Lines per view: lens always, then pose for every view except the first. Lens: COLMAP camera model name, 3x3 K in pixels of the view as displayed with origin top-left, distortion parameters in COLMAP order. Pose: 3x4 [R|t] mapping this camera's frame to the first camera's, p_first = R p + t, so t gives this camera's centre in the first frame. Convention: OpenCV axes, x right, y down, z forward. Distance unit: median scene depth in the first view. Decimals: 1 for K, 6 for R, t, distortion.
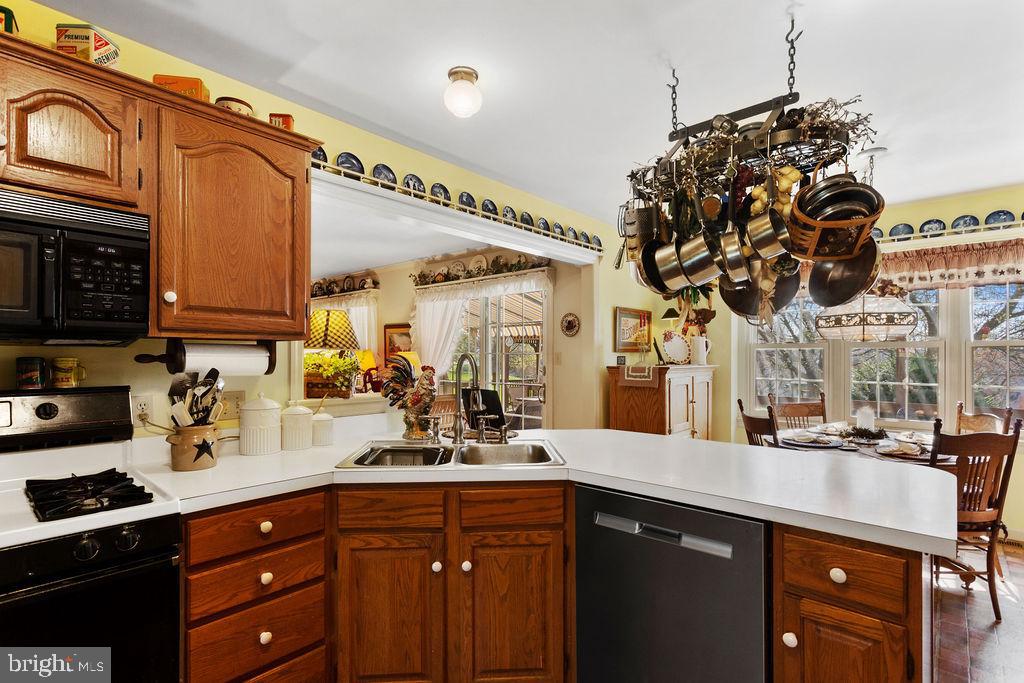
lens RADIAL K [[490.9, 0, 508.7], [0, 490.9, 356.4], [0, 0, 1]] dist [-0.004000, 0.003068]
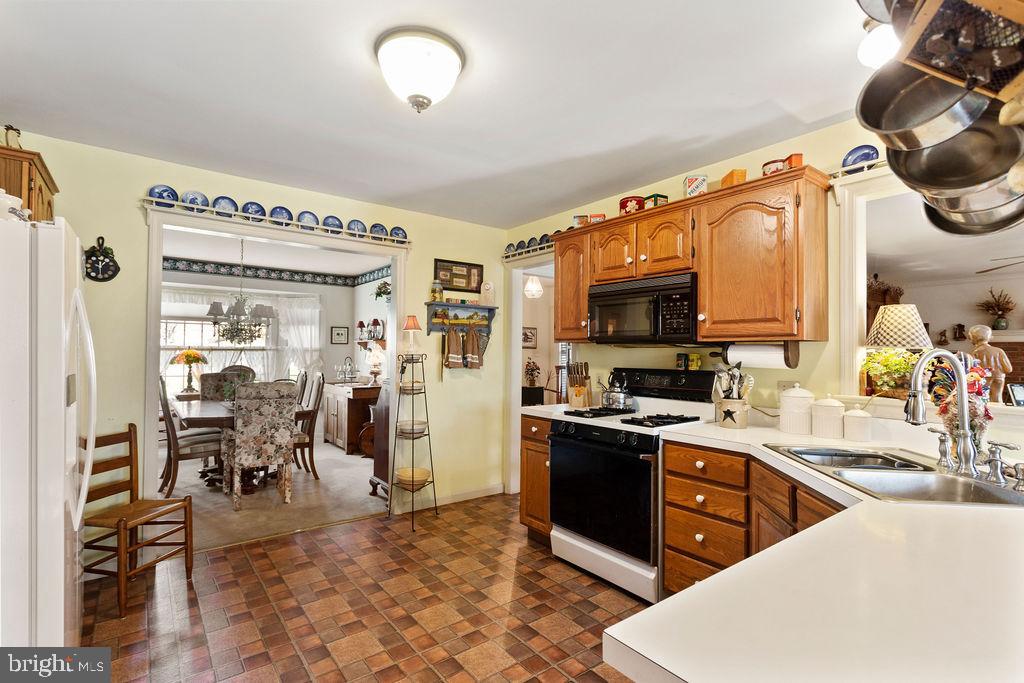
lens RADIAL K [[490.9, 0, 513.7], [0, 490.9, 343.3], [0, 0, 1]] dist [-0.004000, 0.003068]
pose [[-0.182906, -0.022615, -0.982870, 0.844705], [-0.008892, 0.999733, -0.021348, 0.006433], [0.983090, 0.004835, -0.183058, 0.538932]]
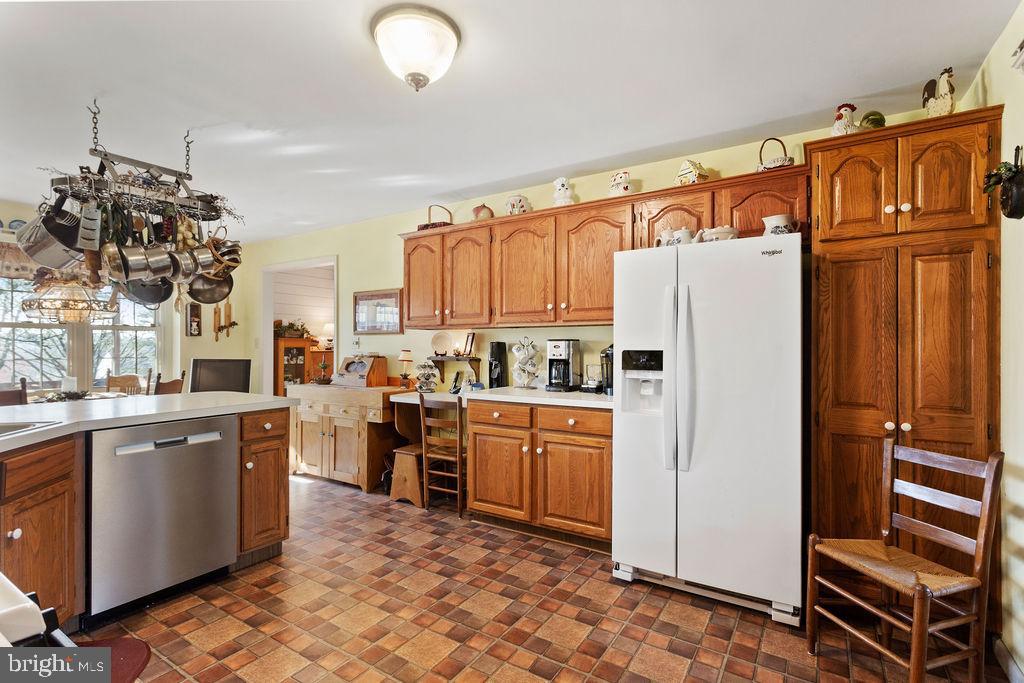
lens RADIAL K [[490.9, 0, 510.8], [0, 490.9, 347.4], [0, 0, 1]] dist [-0.004000, 0.003068]
pose [[-0.164574, -0.006611, 0.986343, -1.043377], [-0.000820, 0.999978, 0.006566, 0.037421], [-0.986364, 0.000272, -0.164576, 0.153748]]
